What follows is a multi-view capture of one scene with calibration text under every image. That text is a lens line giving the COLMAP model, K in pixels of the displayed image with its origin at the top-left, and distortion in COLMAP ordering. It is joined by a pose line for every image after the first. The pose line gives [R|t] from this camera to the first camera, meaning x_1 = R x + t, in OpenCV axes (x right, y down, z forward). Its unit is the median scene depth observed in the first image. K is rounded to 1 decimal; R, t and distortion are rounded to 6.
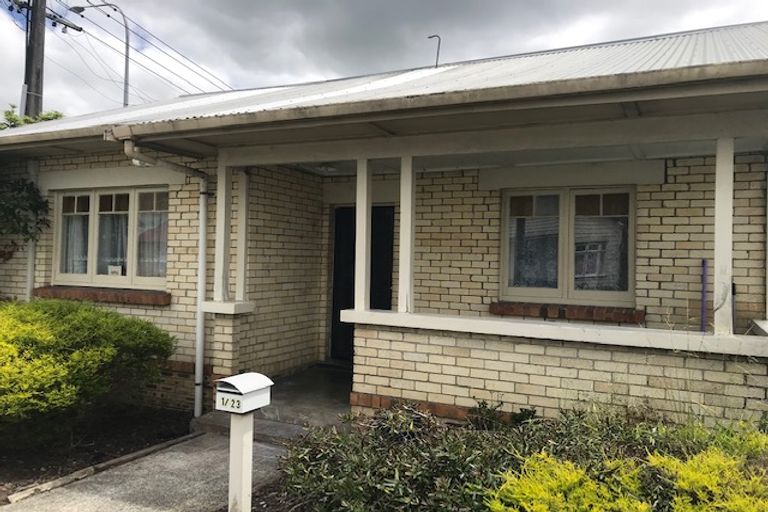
lens RADIAL K [[597.6, 0, 383.6], [0, 597.6, 241.2], [0, 0, 1]] dist [0.080919, -0.100145]
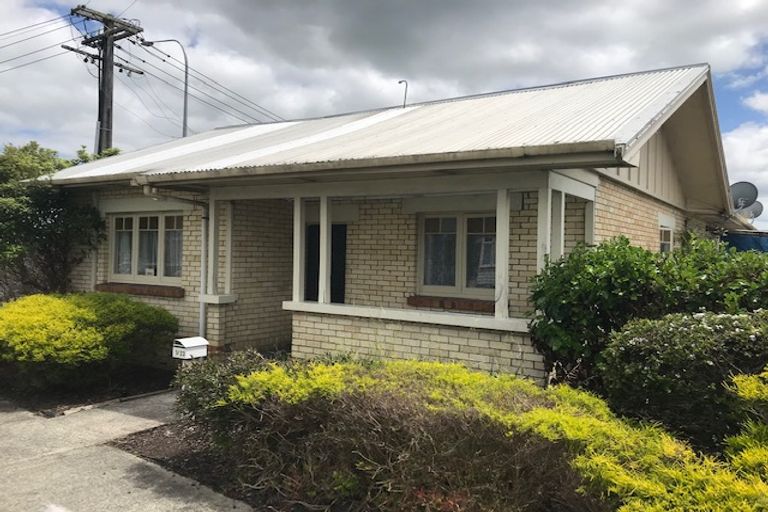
lens RADIAL K [[597.6, 0, 383.6], [0, 597.6, 241.2], [0, 0, 1]] dist [0.080919, -0.100145]
pose [[0.992830, -0.004020, -0.119465, 0.281962], [0.004813, 0.999968, 0.006350, -0.031581], [0.119436, -0.006880, 0.992818, -0.341269]]
